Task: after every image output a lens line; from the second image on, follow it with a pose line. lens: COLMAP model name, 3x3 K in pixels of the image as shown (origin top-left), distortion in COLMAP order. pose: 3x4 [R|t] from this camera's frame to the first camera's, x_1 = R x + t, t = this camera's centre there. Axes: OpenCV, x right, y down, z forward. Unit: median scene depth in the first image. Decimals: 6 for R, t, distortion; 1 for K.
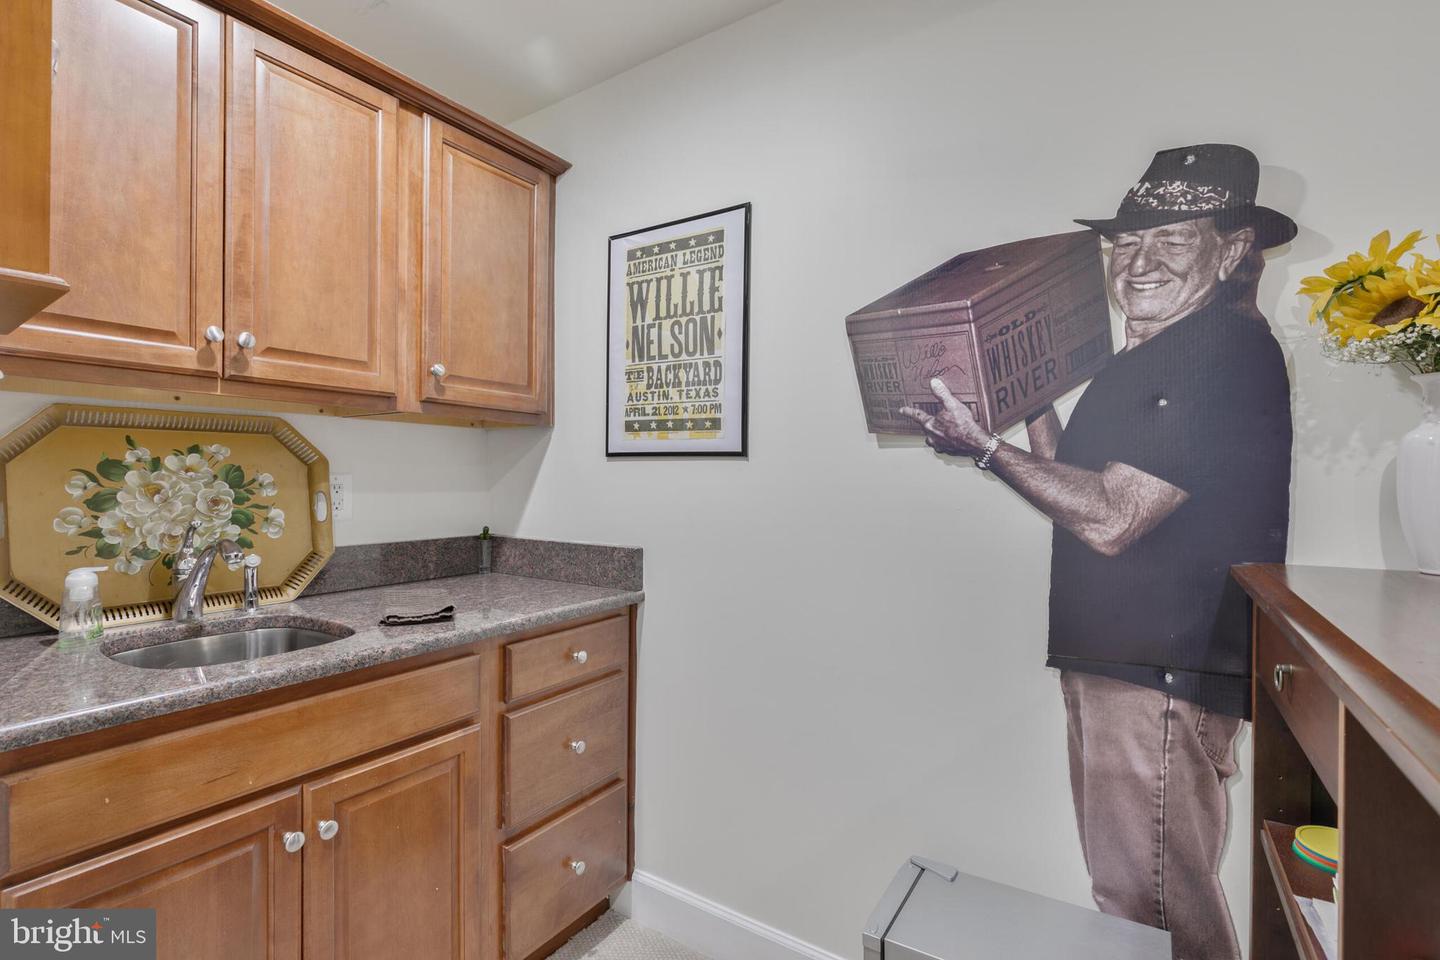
lens RADIAL K [[667.9, 0, 717.7], [0, 667.9, 484.2], [0, 0, 1]] dist [-0.003843, -0.000631]
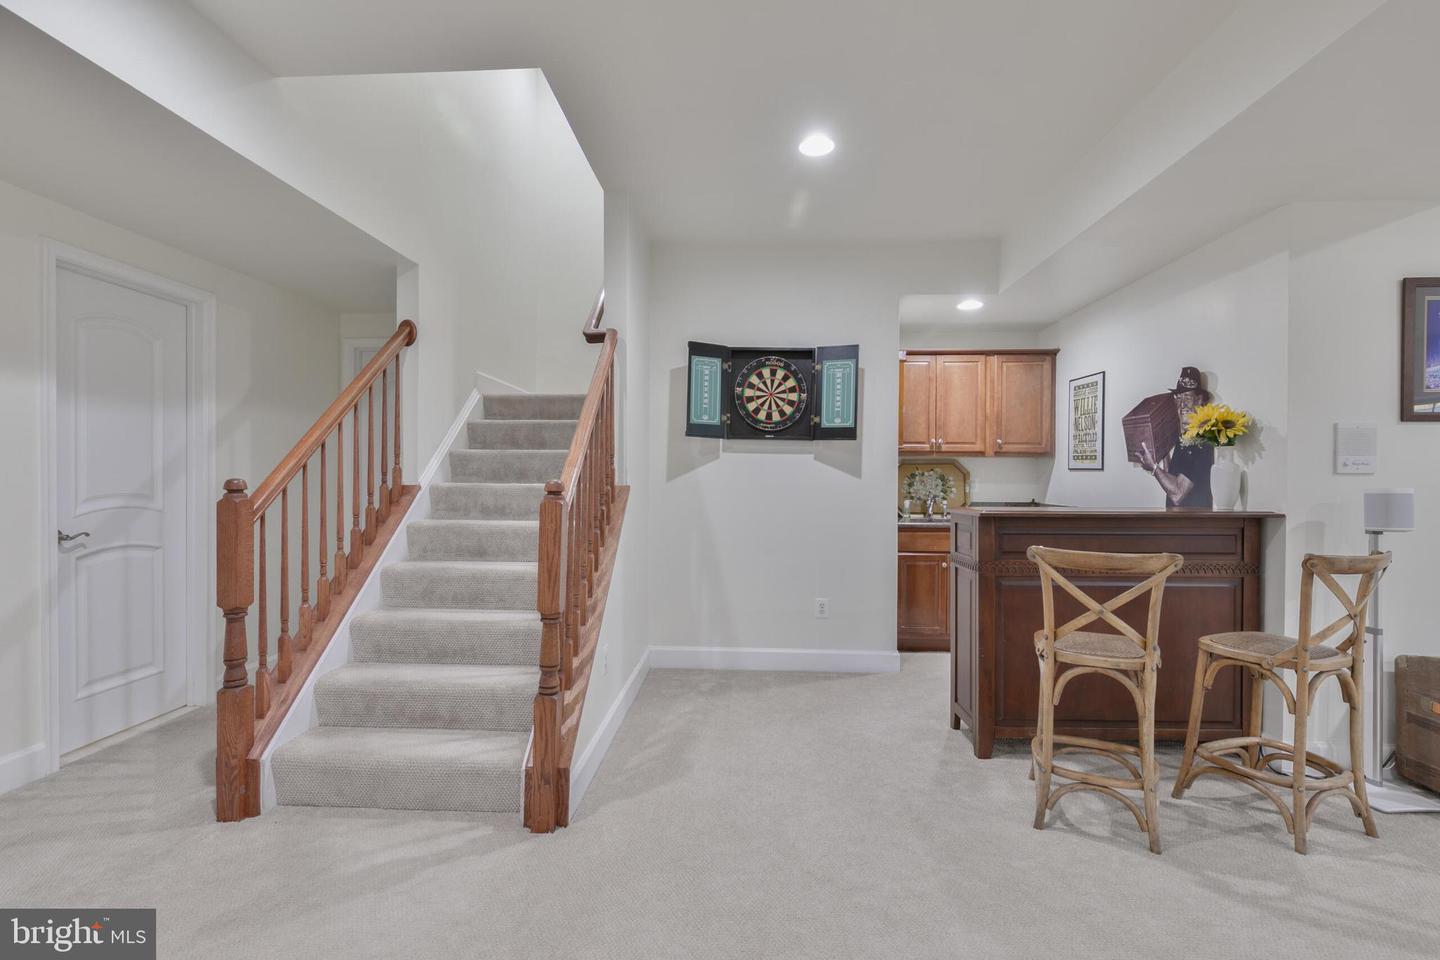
lens RADIAL K [[667.9, 0, 721.5], [0, 667.9, 476.1], [0, 0, 1]] dist [-0.003843, -0.000631]
pose [[0.512305, -0.001050, -0.858803, 1.690418], [-0.010408, 0.999918, -0.007431, 0.017016], [0.858741, 0.012745, 0.512252, -1.774861]]
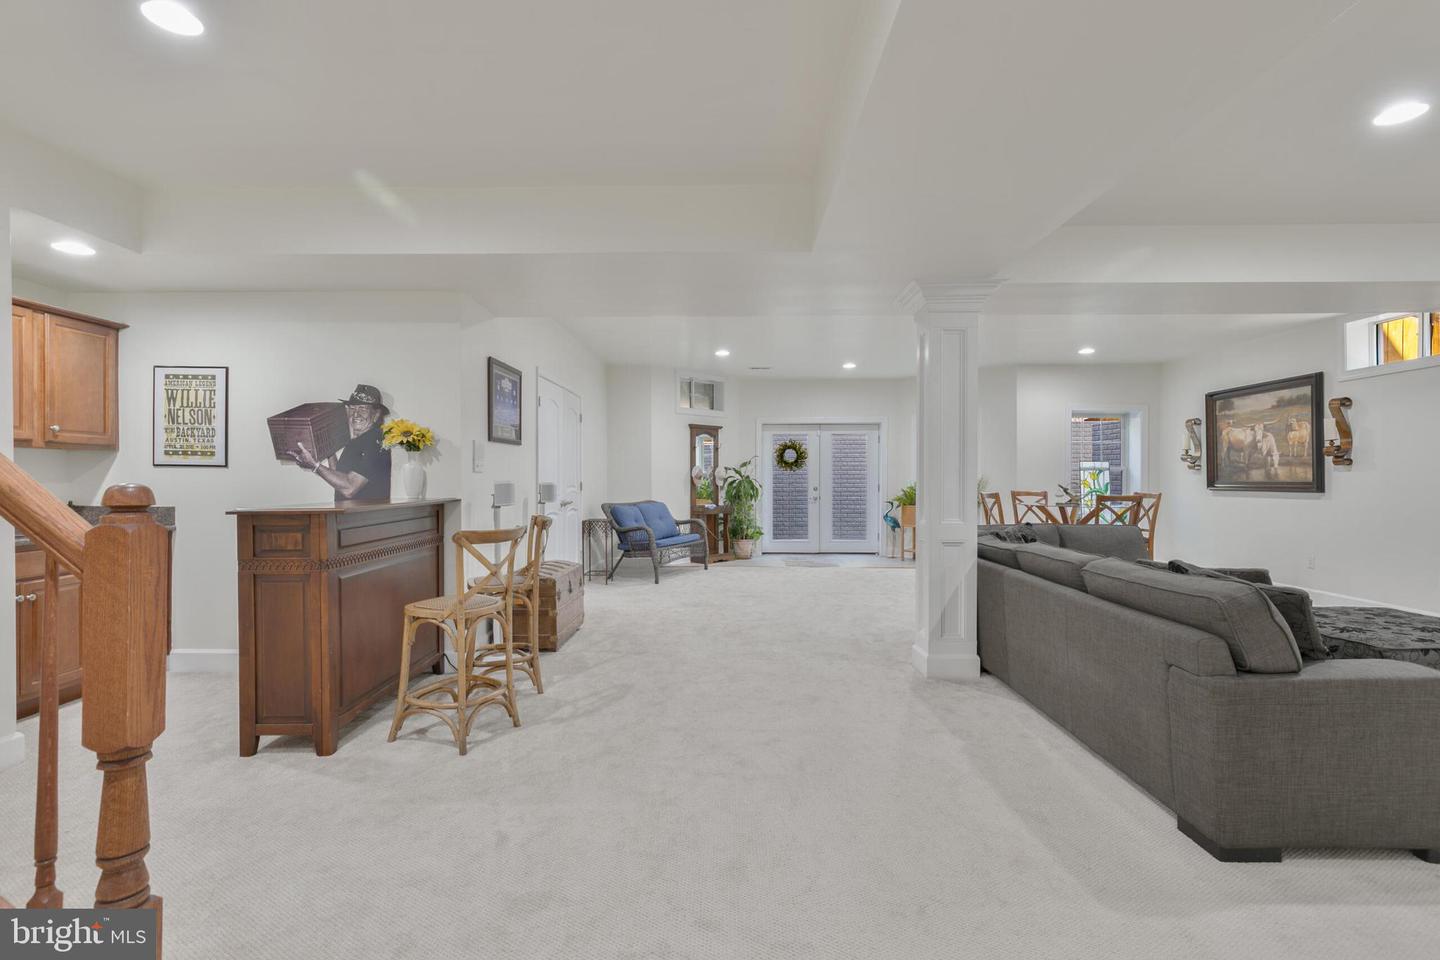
lens RADIAL K [[650.2, 0, 718.4], [0, 650.2, 479.9], [0, 0, 1]] dist [0.007561, -0.002588]
pose [[0.842392, -0.006881, 0.538821, 0.315137], [0.005662, 0.999976, 0.003918, 0.008380], [-0.538835, -0.000250, 0.842411, -2.359479]]
